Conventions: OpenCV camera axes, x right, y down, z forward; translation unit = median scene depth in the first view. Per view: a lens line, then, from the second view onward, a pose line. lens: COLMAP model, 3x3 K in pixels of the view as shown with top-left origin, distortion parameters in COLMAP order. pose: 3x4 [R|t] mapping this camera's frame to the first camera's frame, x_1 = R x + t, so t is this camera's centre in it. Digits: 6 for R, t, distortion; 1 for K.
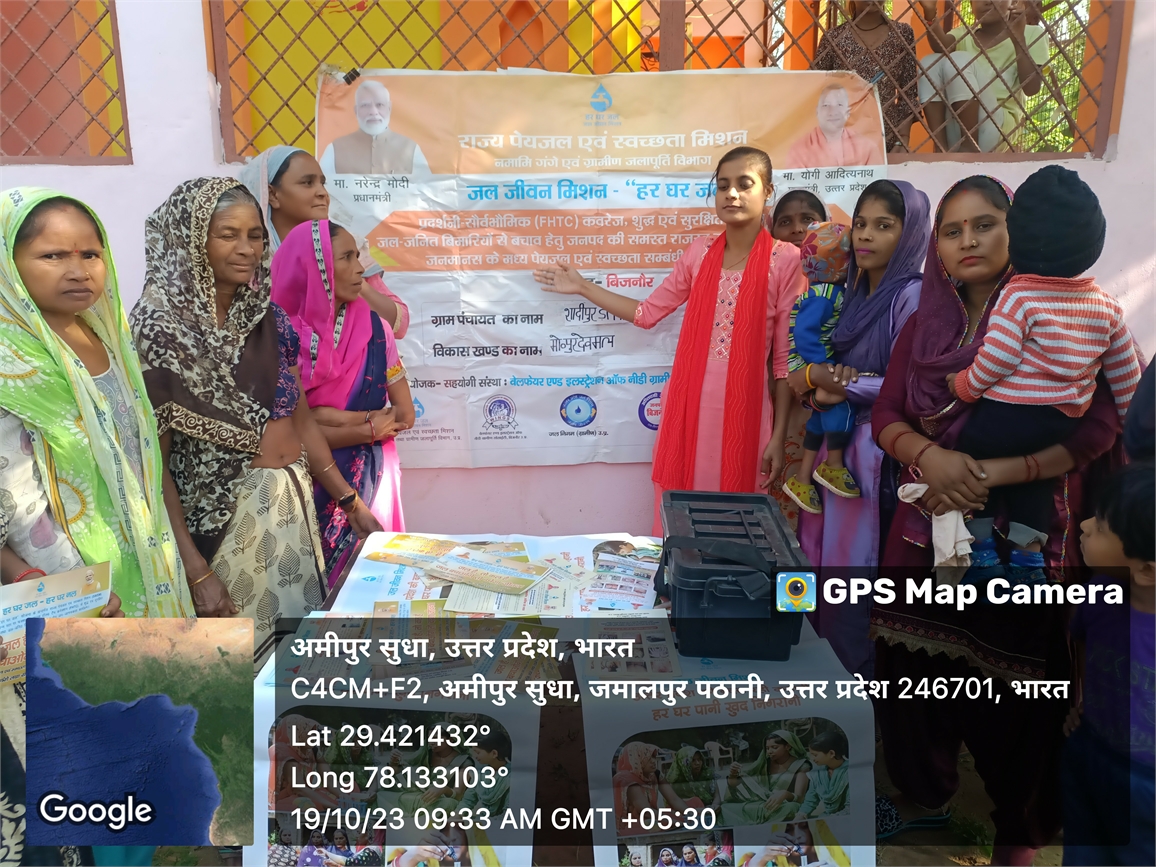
lens RADIAL K [[1015.4, 0, 561.2], [0, 1015.4, 433.0], [0, 0, 1]] dist [0.103272, -0.007735]
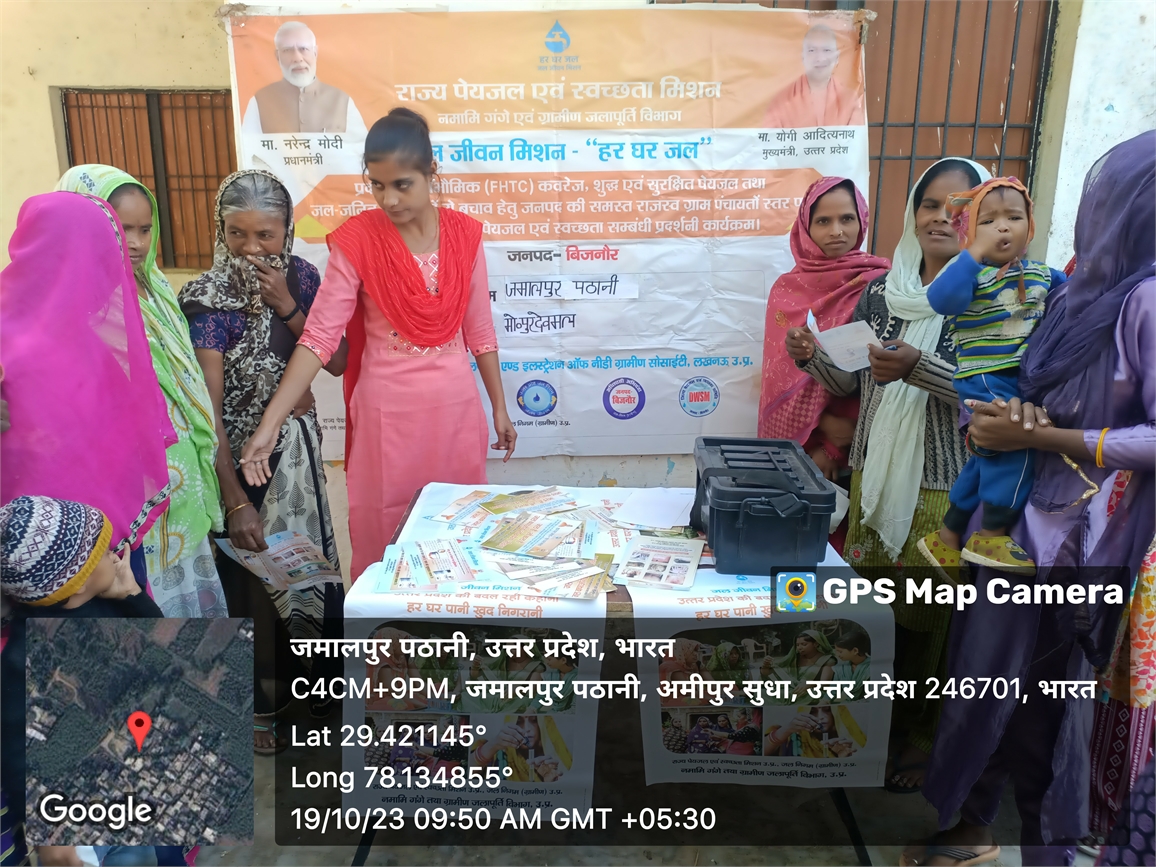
lens RADIAL K [[757.3, 0, 559.0], [0, 757.3, 416.4], [0, 0, 1]] dist [0.070199, 0.000570]
pose [[0.998214, -0.014819, 0.057868, -0.002741], [0.012422, 0.999059, 0.041563, -0.032939], [-0.058430, -0.040769, 0.997459, 0.322859]]
